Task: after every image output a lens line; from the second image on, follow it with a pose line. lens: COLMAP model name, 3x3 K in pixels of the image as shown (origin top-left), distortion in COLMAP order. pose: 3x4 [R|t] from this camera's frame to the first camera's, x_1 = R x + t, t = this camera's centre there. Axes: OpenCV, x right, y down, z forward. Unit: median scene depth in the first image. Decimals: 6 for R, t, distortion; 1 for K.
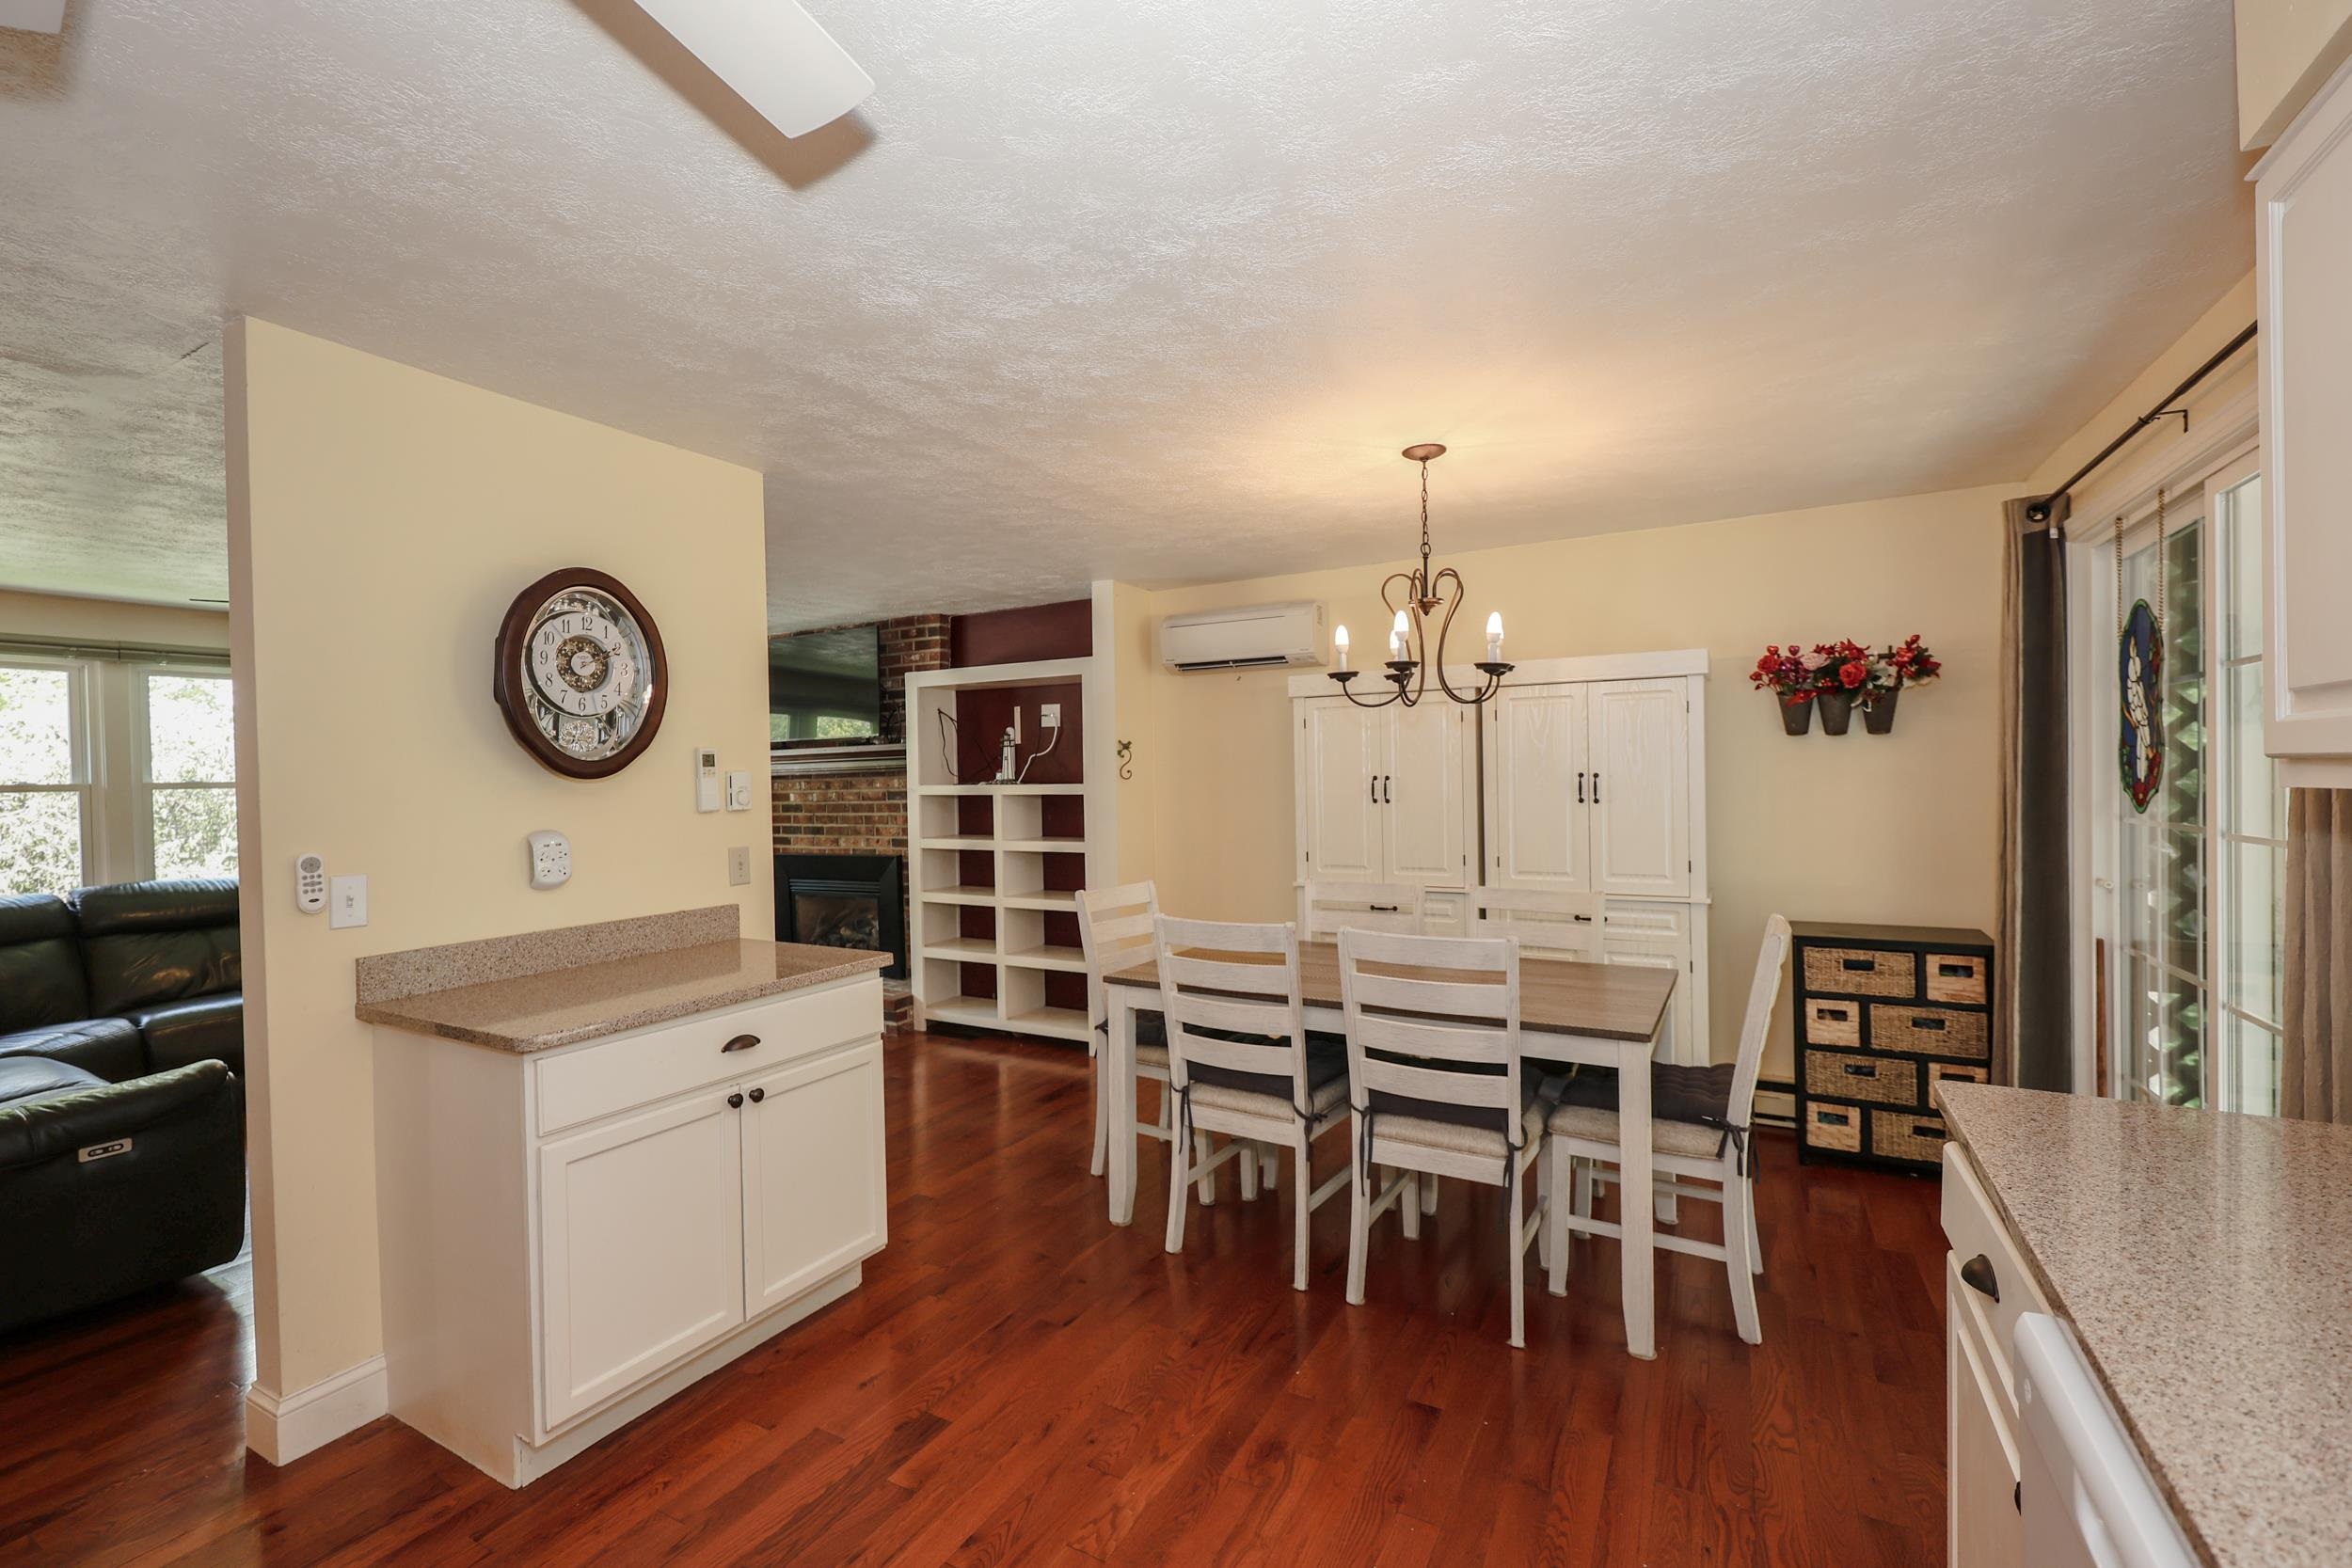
lens RADIAL K [[1000.1, 0, 1169.6], [0, 1000.1, 781.9], [0, 0, 1]] dist [-0.001353, 0.000216]
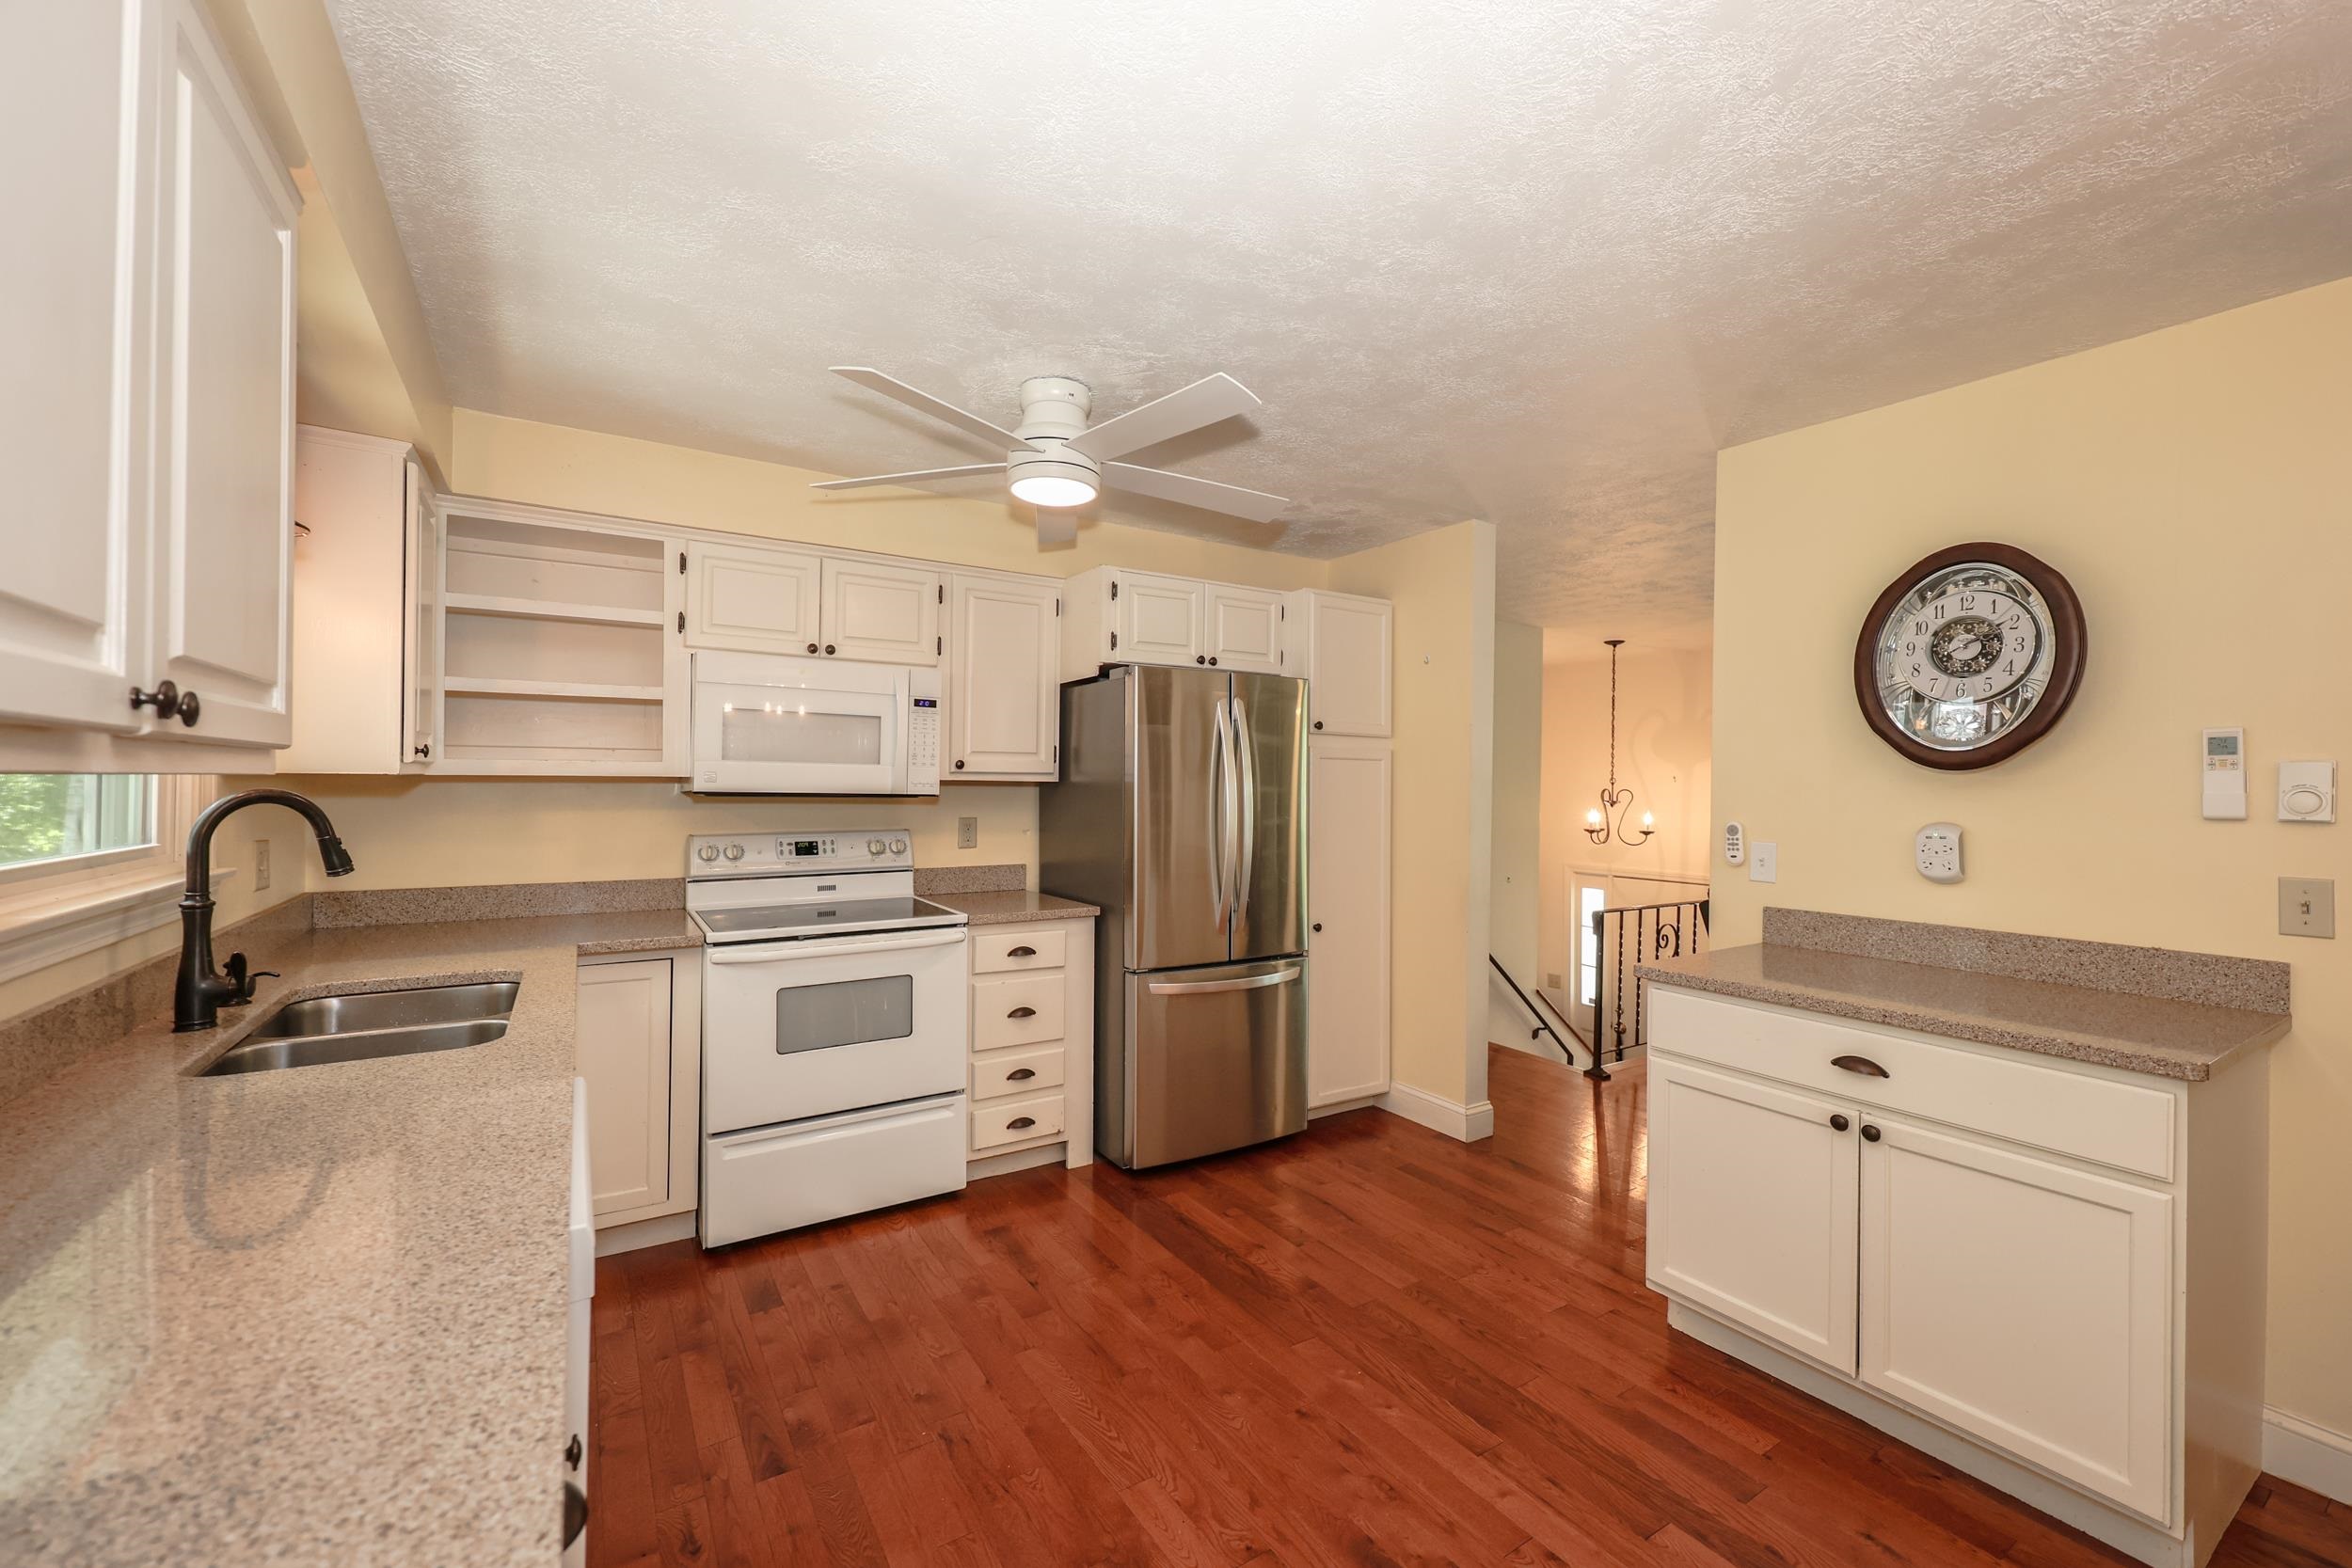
lens RADIAL K [[953.1, 0, 1170.8], [0, 953.1, 779.5], [0, 0, 1]] dist [-0.003834, -0.000217]
pose [[-0.479042, 0.013646, -0.877686, 0.555788], [-0.008947, 0.999751, 0.020427, -0.005863], [0.877746, 0.017638, -0.478801, 0.789153]]
